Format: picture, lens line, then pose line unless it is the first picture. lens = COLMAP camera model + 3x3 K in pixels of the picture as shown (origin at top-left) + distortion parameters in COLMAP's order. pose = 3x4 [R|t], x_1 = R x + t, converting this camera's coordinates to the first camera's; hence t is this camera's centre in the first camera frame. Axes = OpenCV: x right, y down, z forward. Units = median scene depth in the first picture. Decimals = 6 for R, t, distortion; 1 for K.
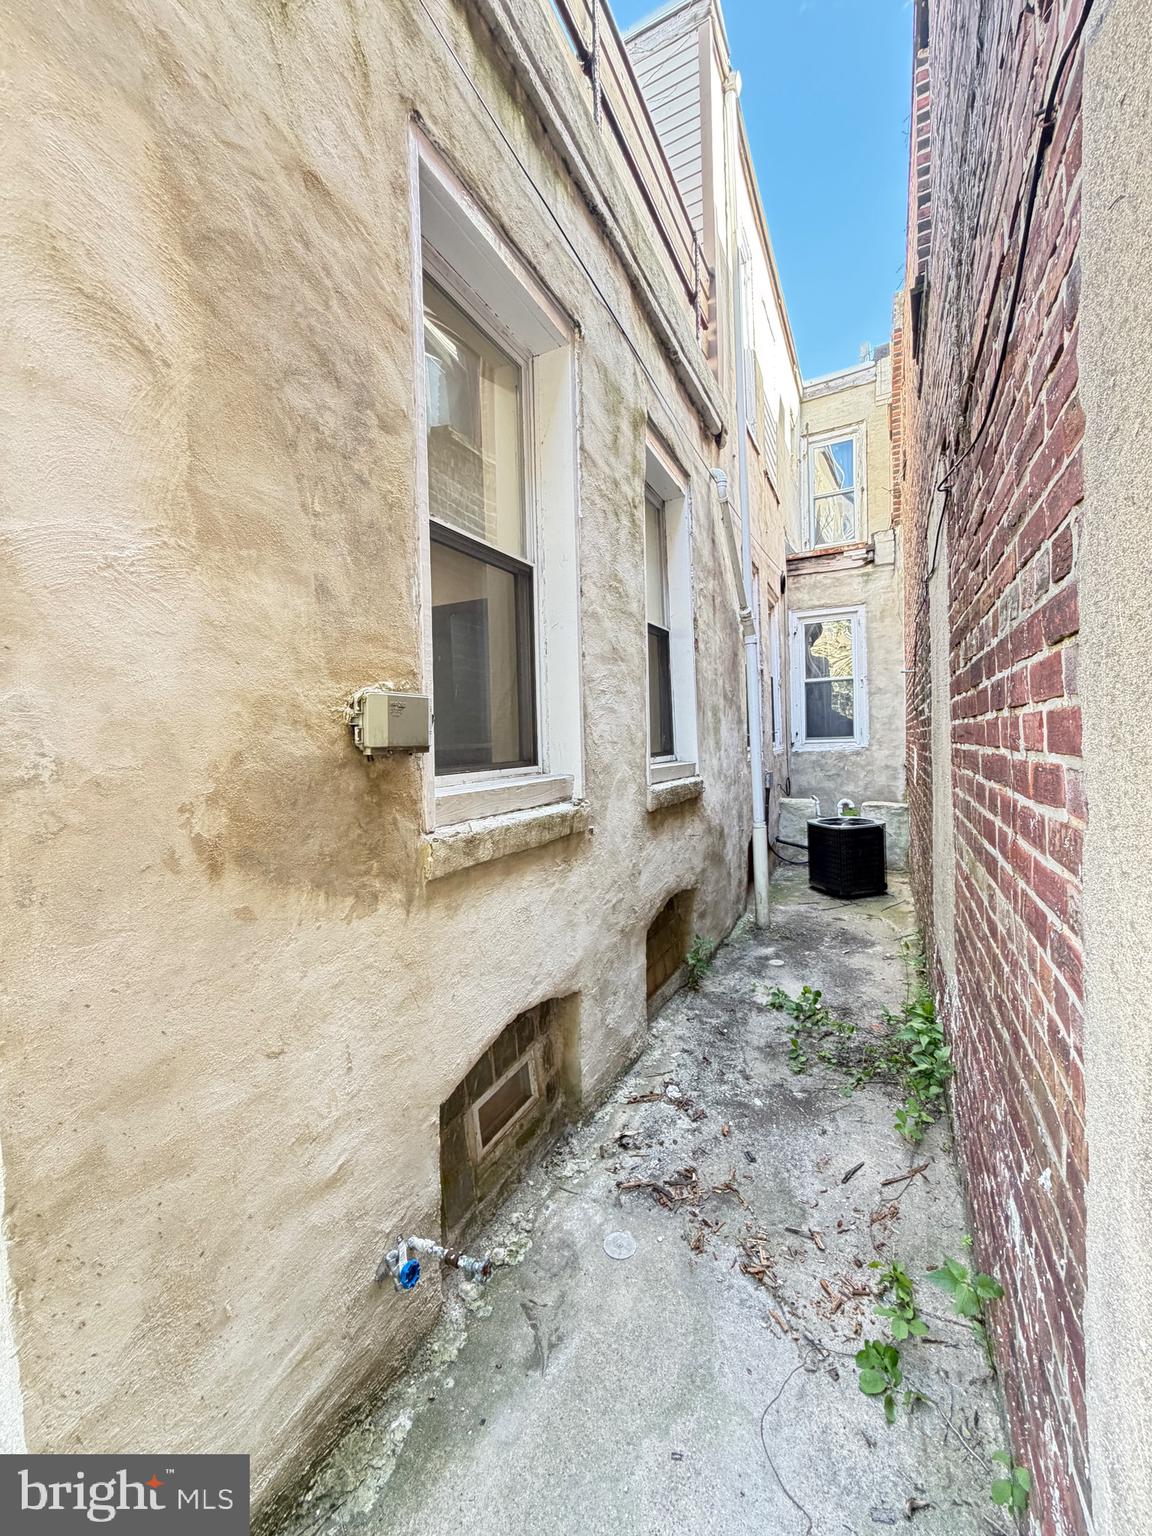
lens RADIAL K [[609.7, 0, 571.7], [0, 609.7, 760.4], [0, 0, 1]] dist [-0.000898, 0.000240]
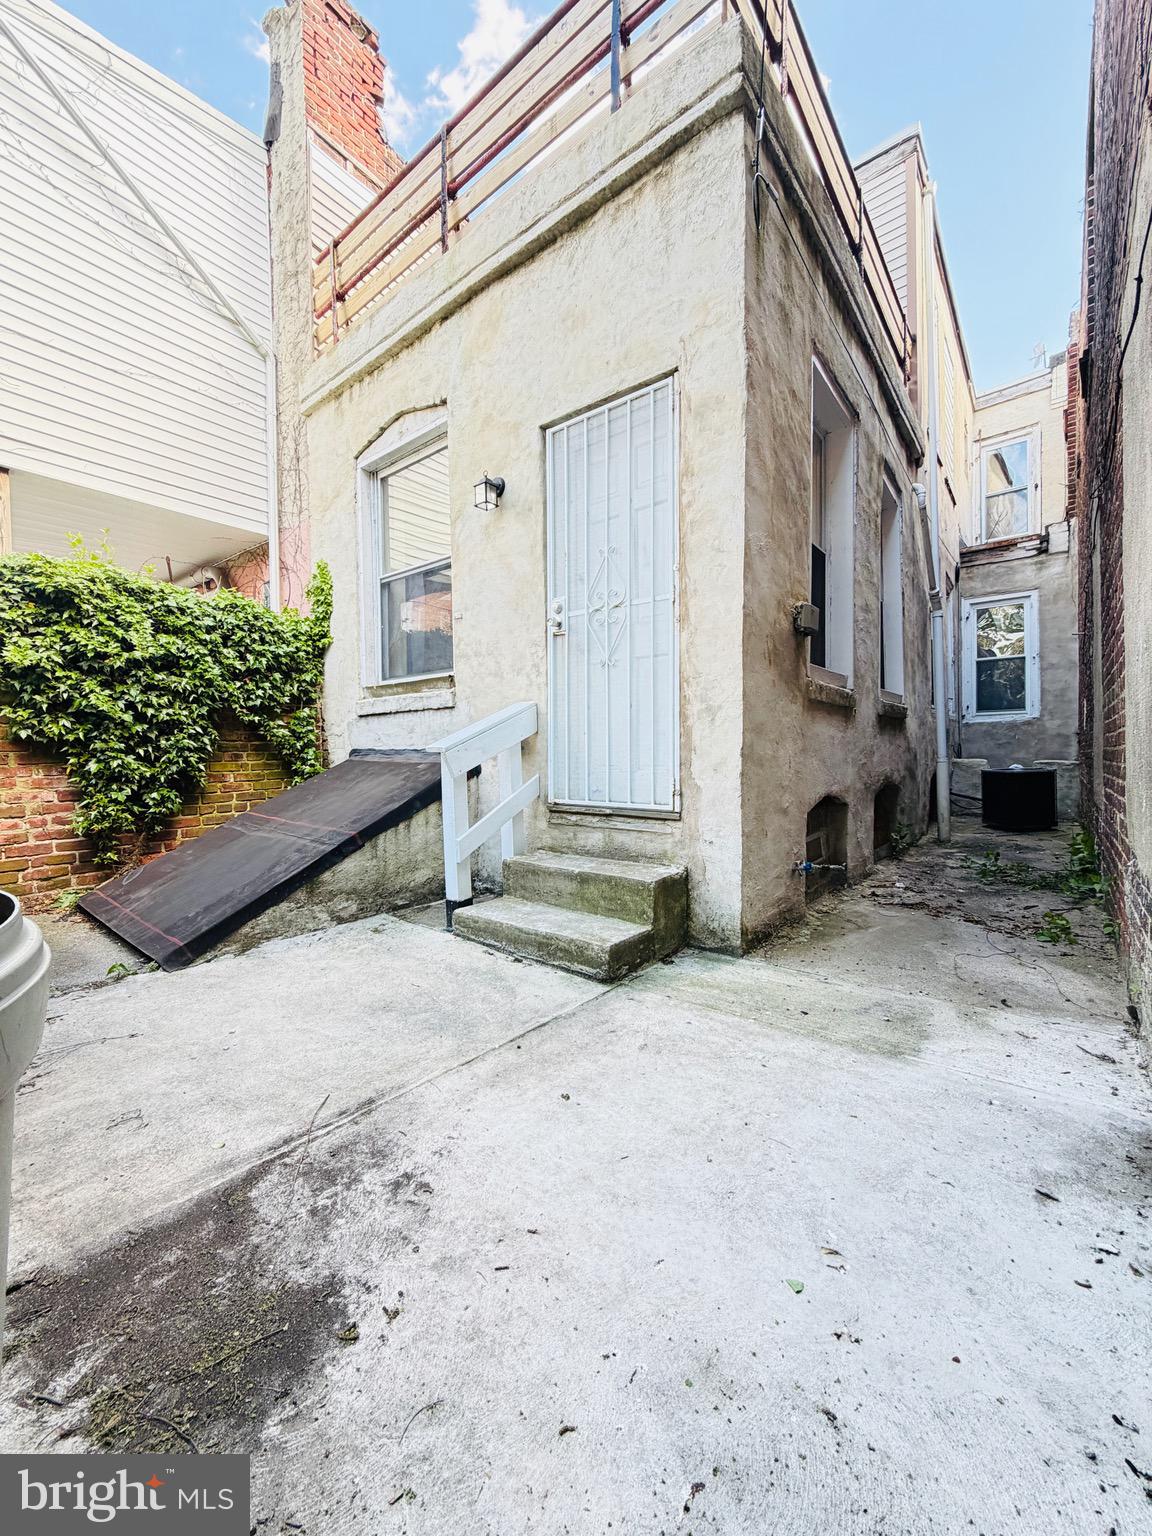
lens RADIAL K [[609.7, 0, 571.4], [0, 609.7, 763.2], [0, 0, 1]] dist [-0.000898, 0.000240]
pose [[0.980061, 0.020280, -0.197658, -0.145062], [-0.023571, 0.999620, -0.014312, 0.110065], [0.197293, 0.018685, 0.980167, -0.287511]]
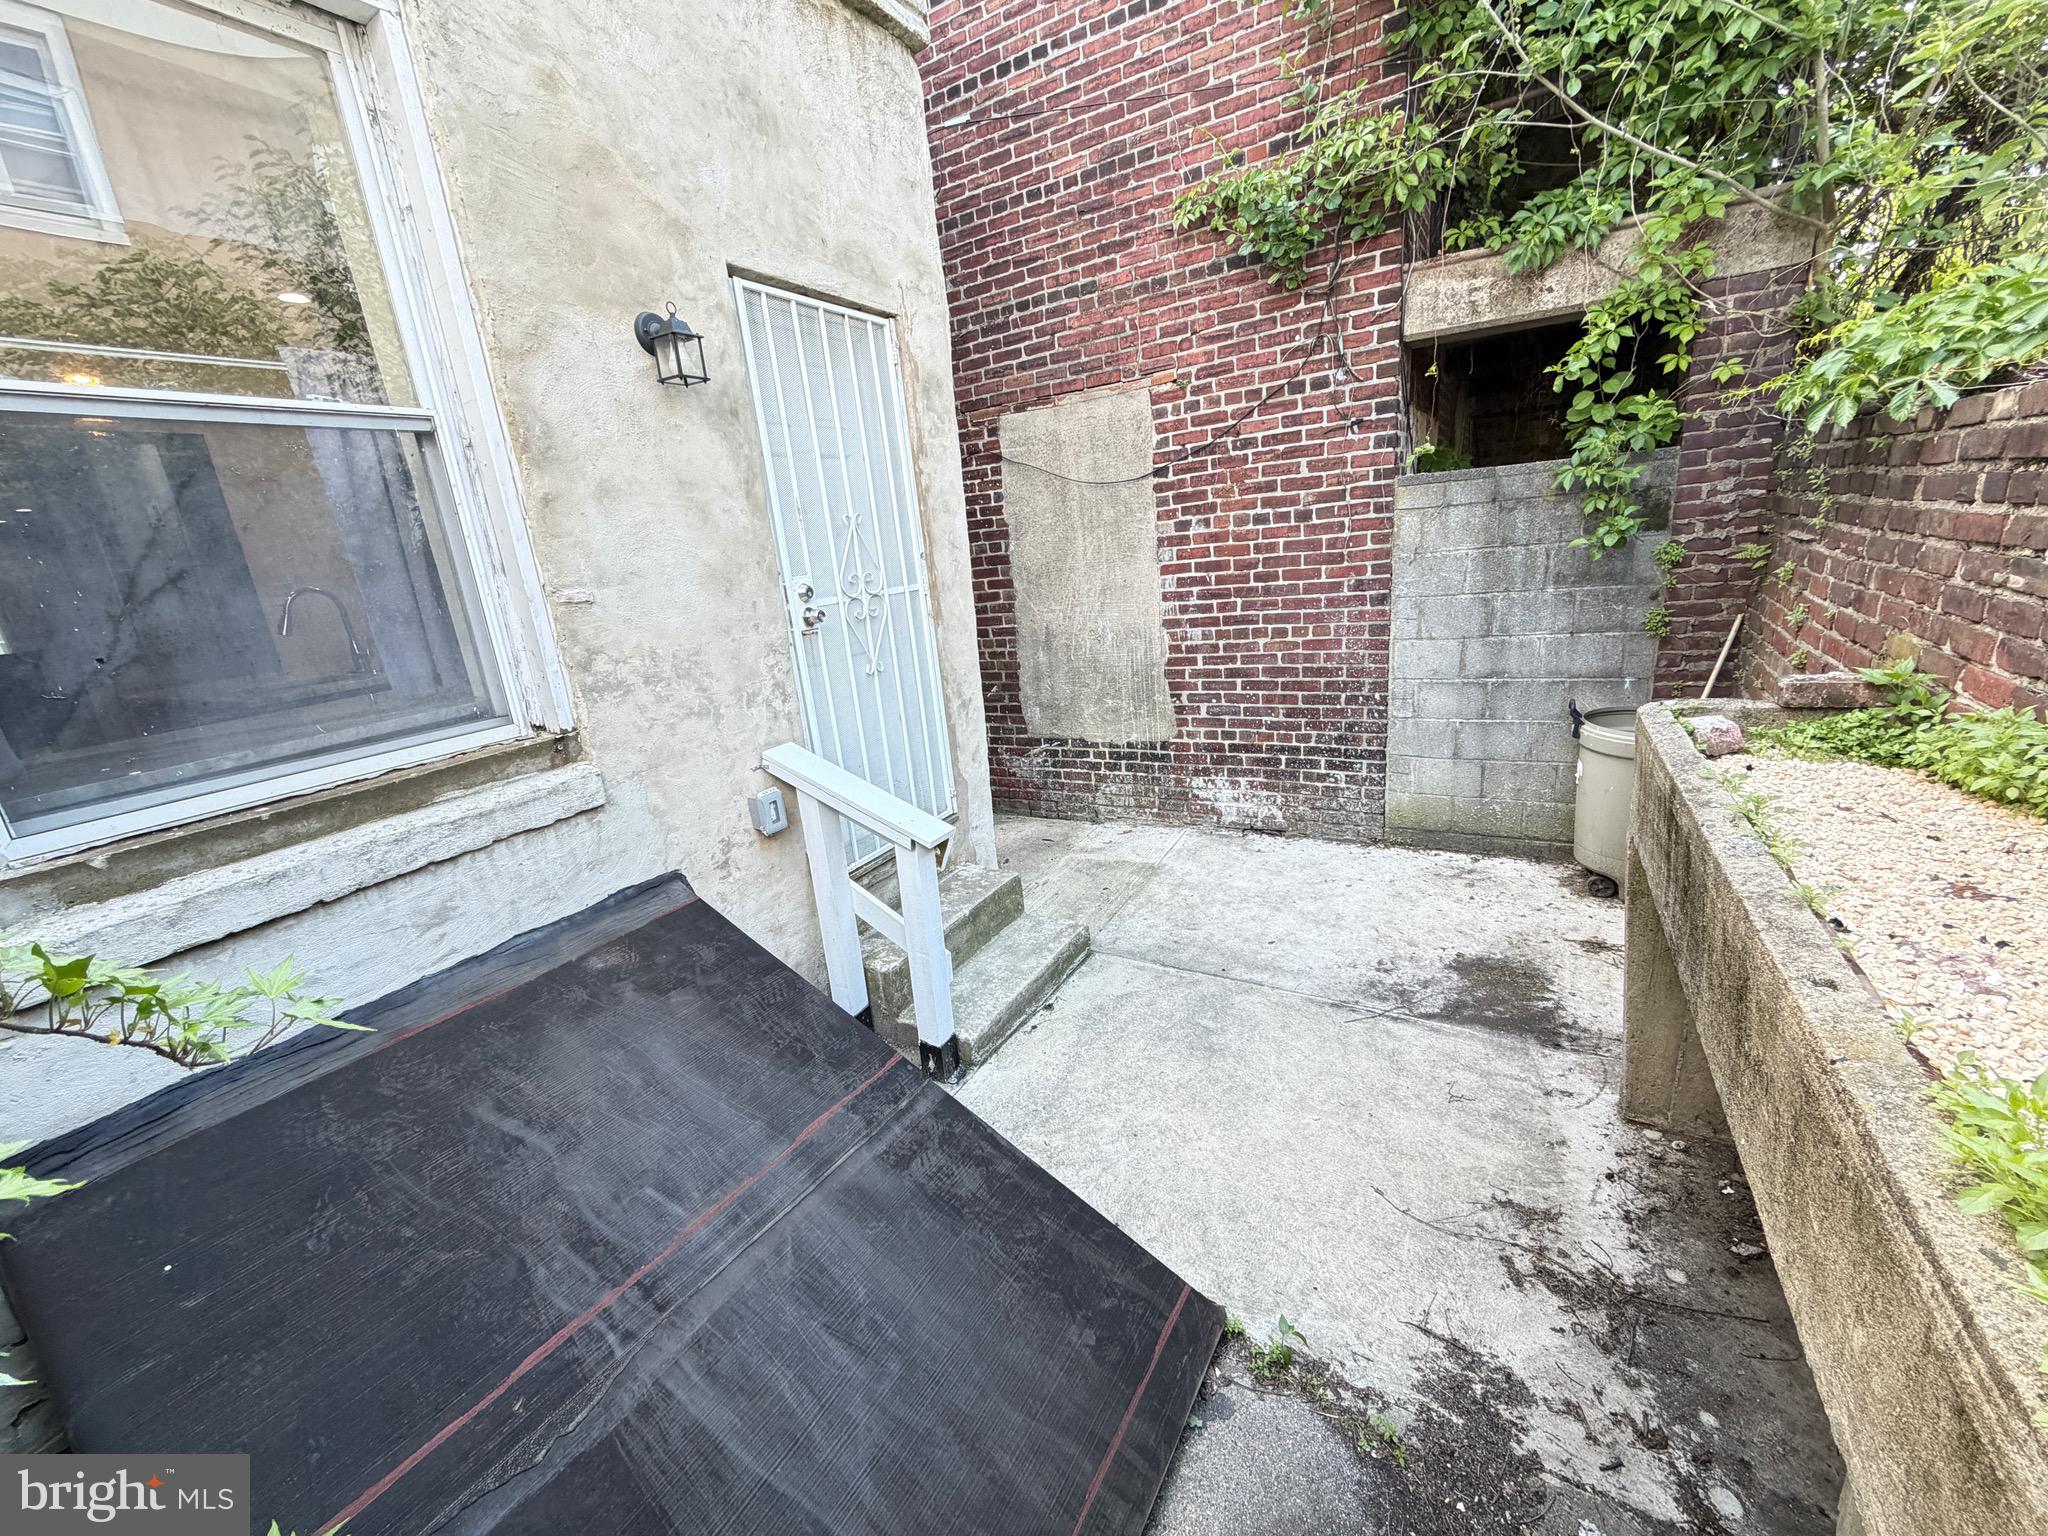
lens RADIAL K [[812.9, 0, 1018.7], [0, 812.9, 769.9], [0, 0, 1]] dist [-0.000898, 0.000240]
pose [[0.054260, -0.252216, 0.966149, -0.684674], [0.135302, 0.960507, 0.243144, -0.021420], [-0.989317, 0.117529, 0.086243, 0.053681]]
